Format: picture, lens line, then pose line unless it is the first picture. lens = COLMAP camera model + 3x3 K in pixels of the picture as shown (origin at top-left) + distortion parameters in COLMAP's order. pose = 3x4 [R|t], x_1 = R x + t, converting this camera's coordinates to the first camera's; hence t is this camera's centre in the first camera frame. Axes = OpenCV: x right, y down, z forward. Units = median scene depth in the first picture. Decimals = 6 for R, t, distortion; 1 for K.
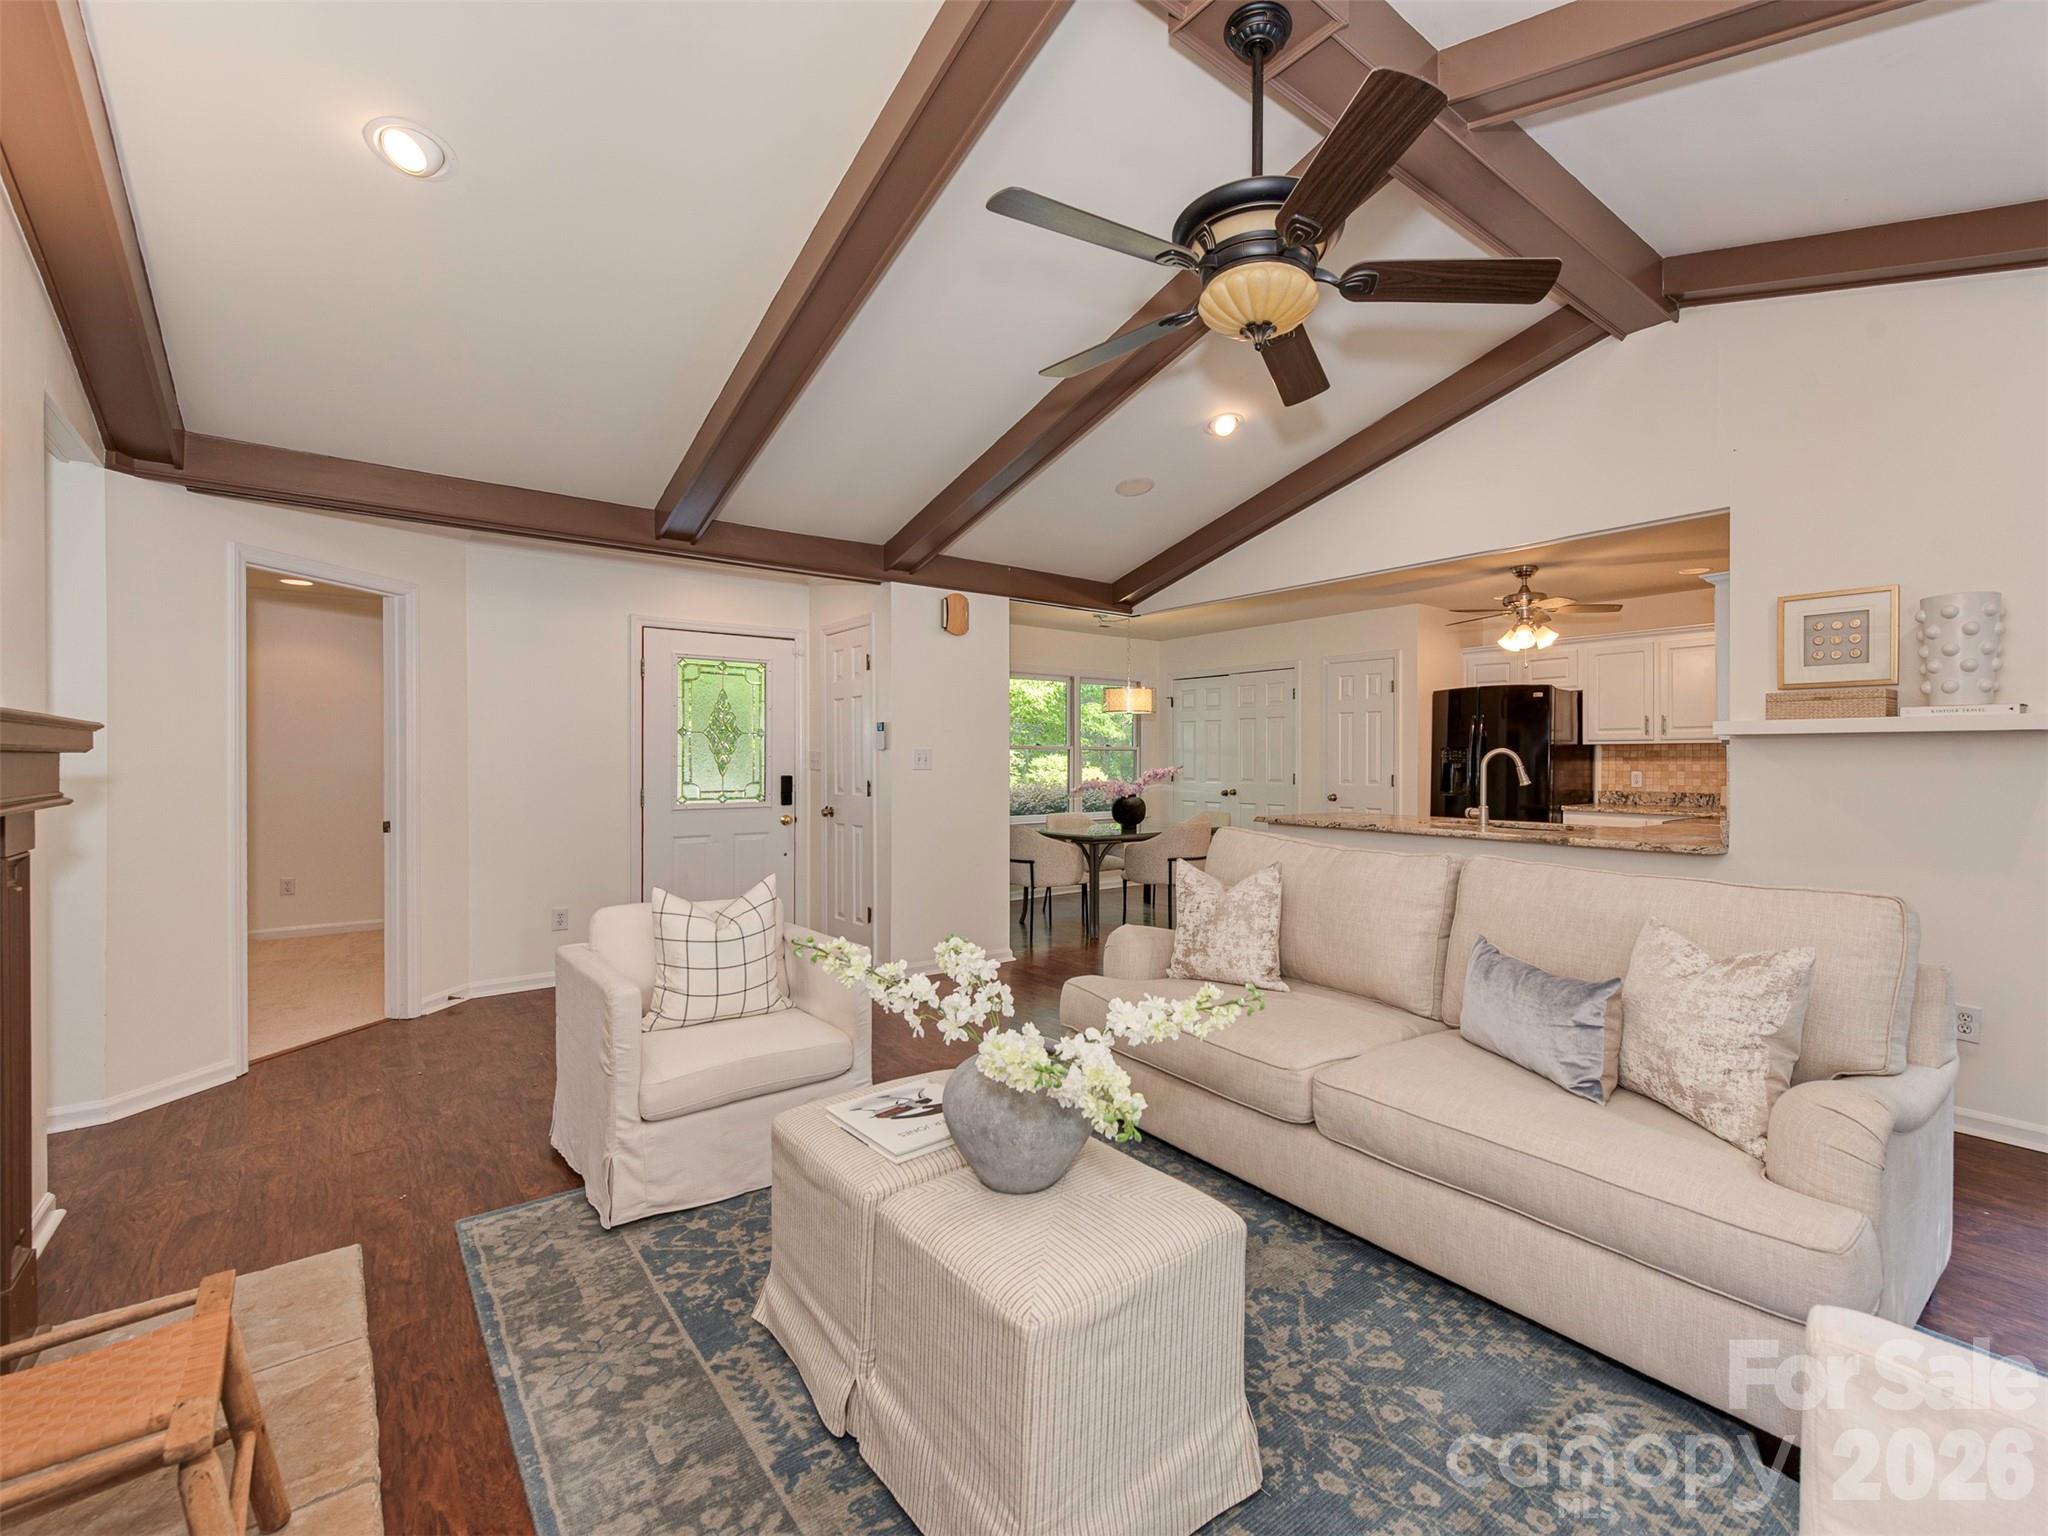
lens RADIAL K [[894.1, 0, 1040.5], [0, 894.1, 763.5], [0, 0, 1]] dist [0.002451, -0.000330]
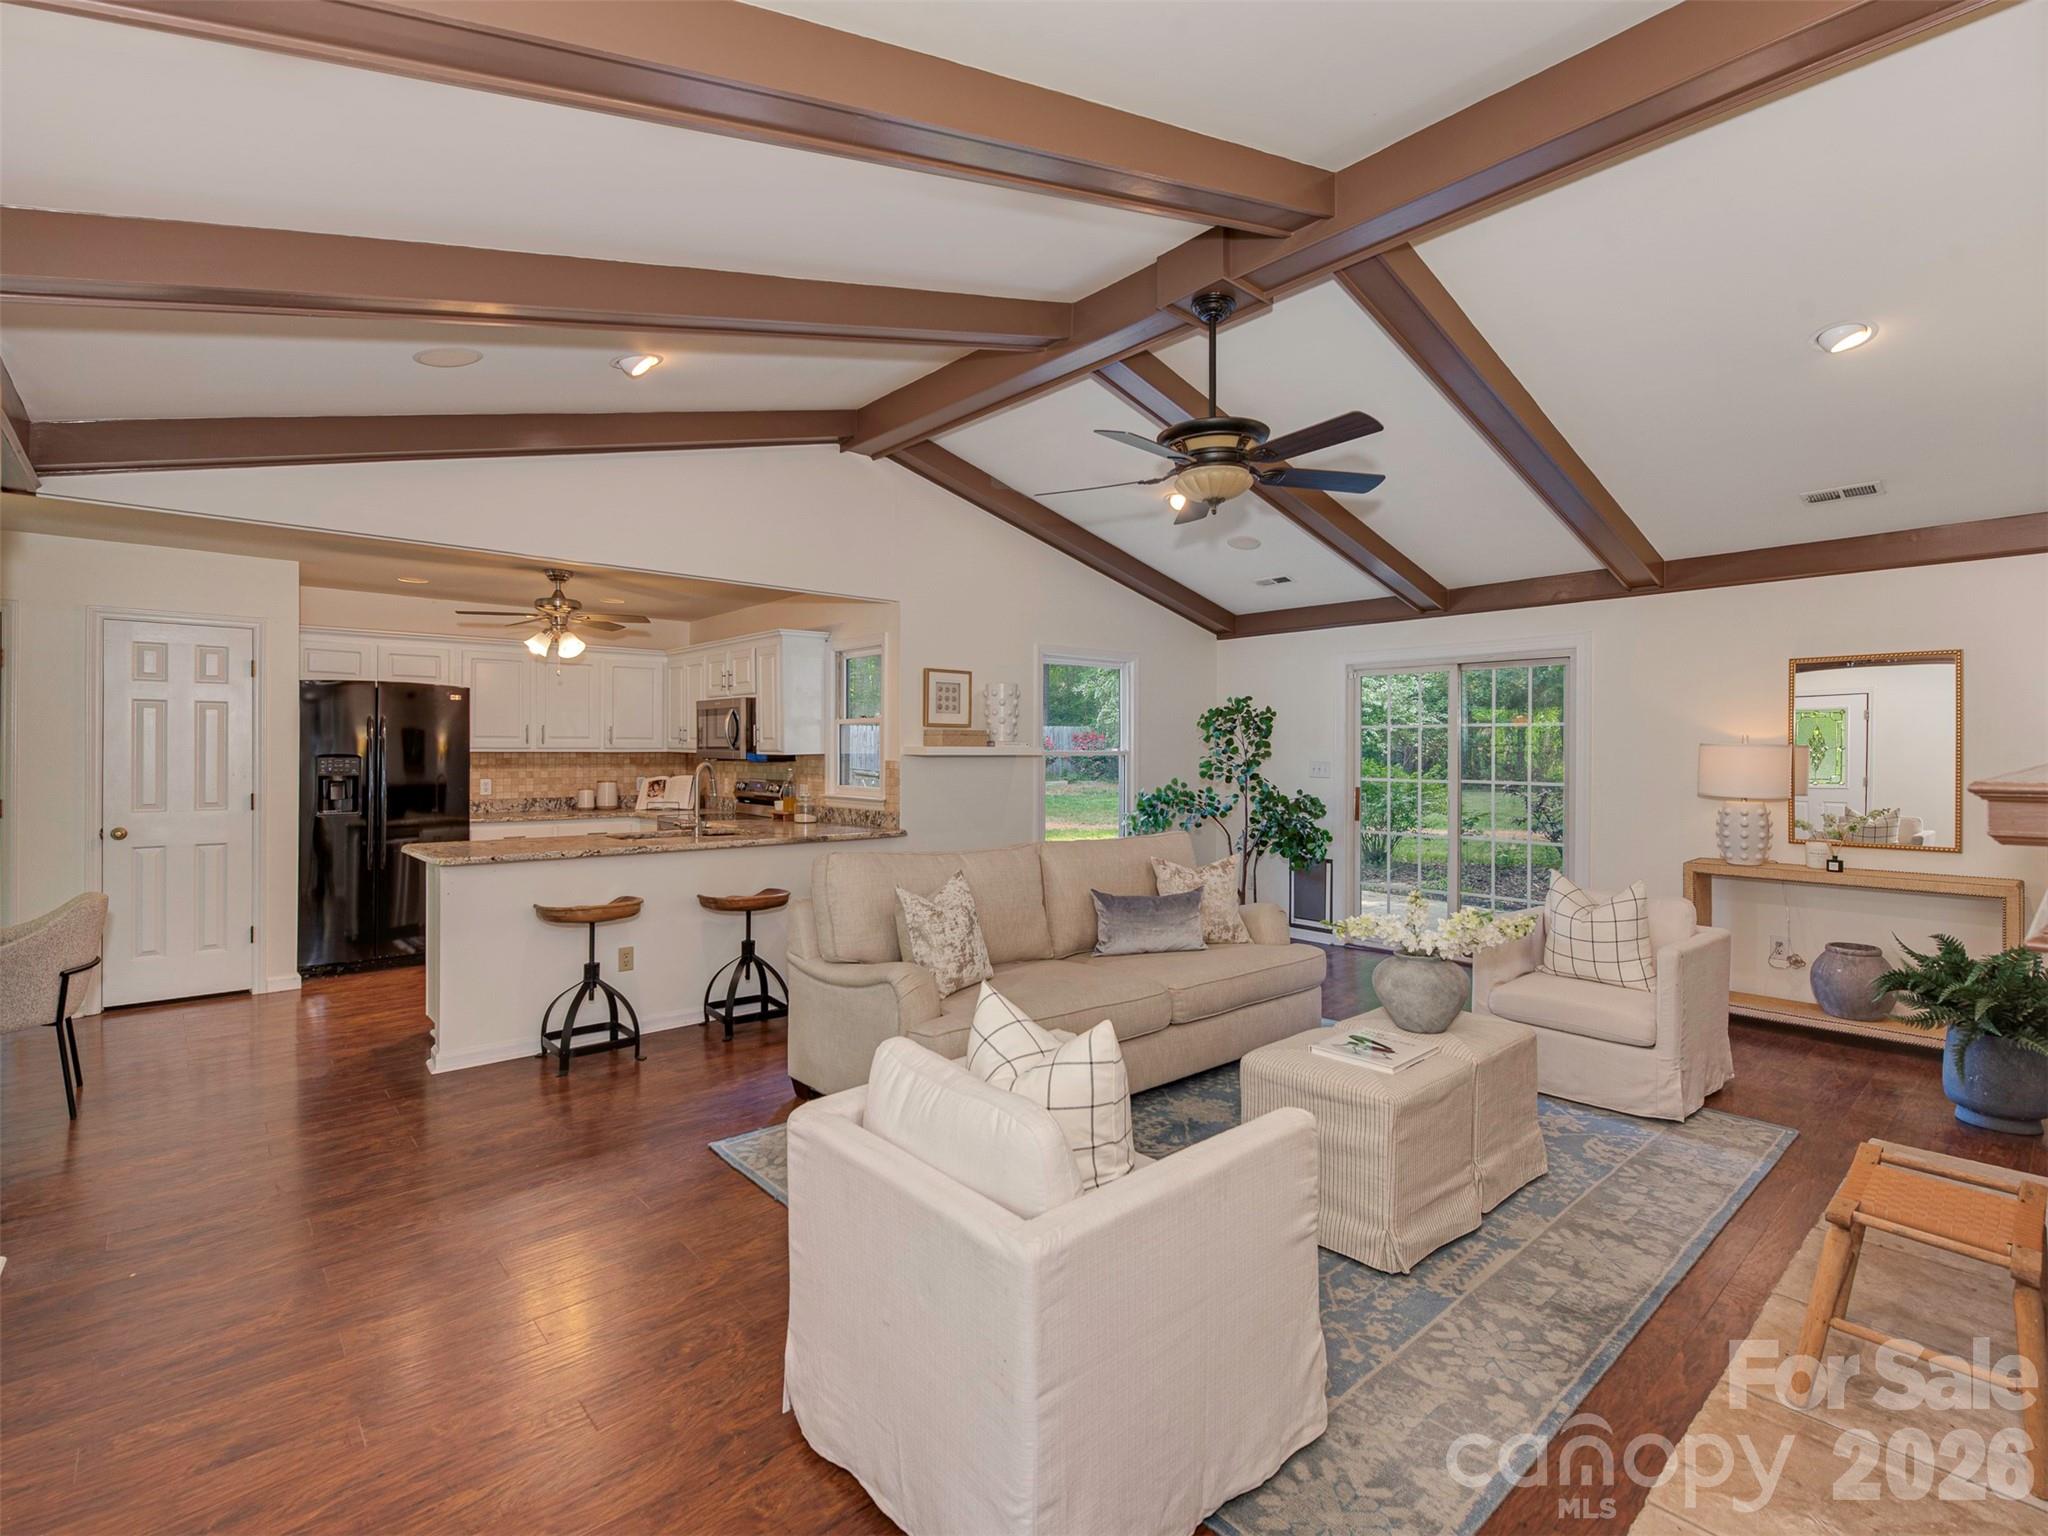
lens RADIAL K [[987.4, 0, 1040.4], [0, 987.4, 755.3], [0, 0, 1]] dist [-0.001599, -0.002162]
pose [[-0.074304, -0.005720, 0.997219, -0.843652], [0.006358, 0.999961, 0.006210, -0.036664], [-0.997215, 0.006801, -0.074265, 0.845975]]
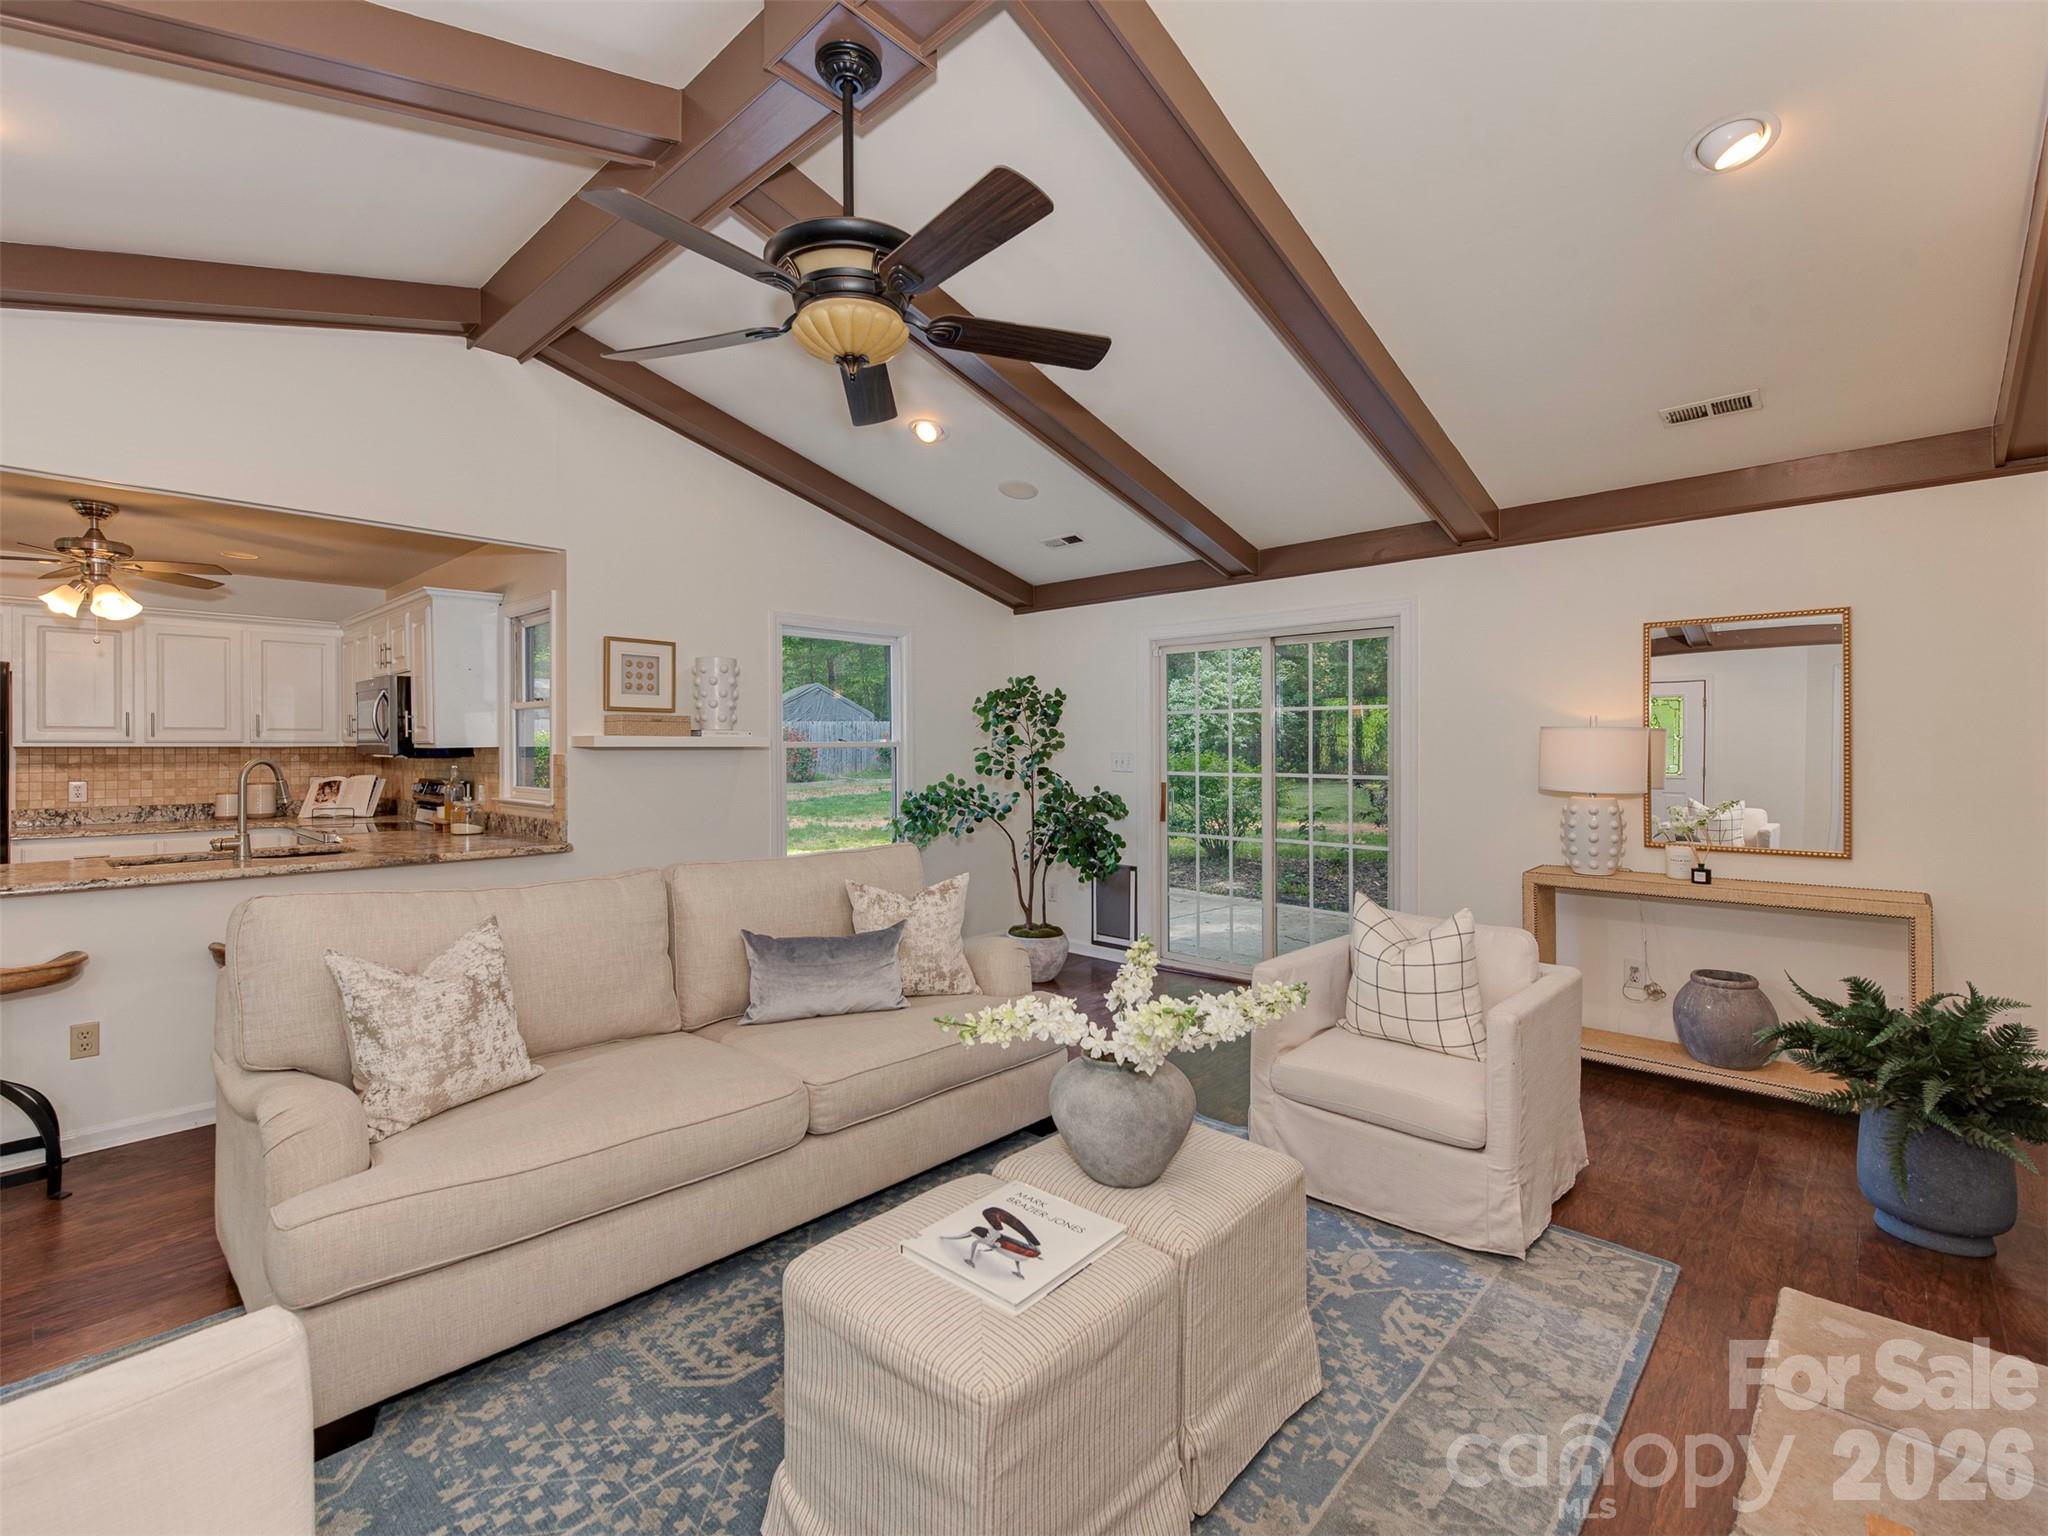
lens RADIAL K [[943.9, 0, 1028.3], [0, 943.9, 749.5], [0, 0, 1]] dist [0.005168, -0.001079]
pose [[-0.167129, -0.002689, 0.985931, -0.508106], [0.011661, 0.999921, 0.004704, -0.024590], [-0.985866, 0.012283, -0.167085, 0.585368]]
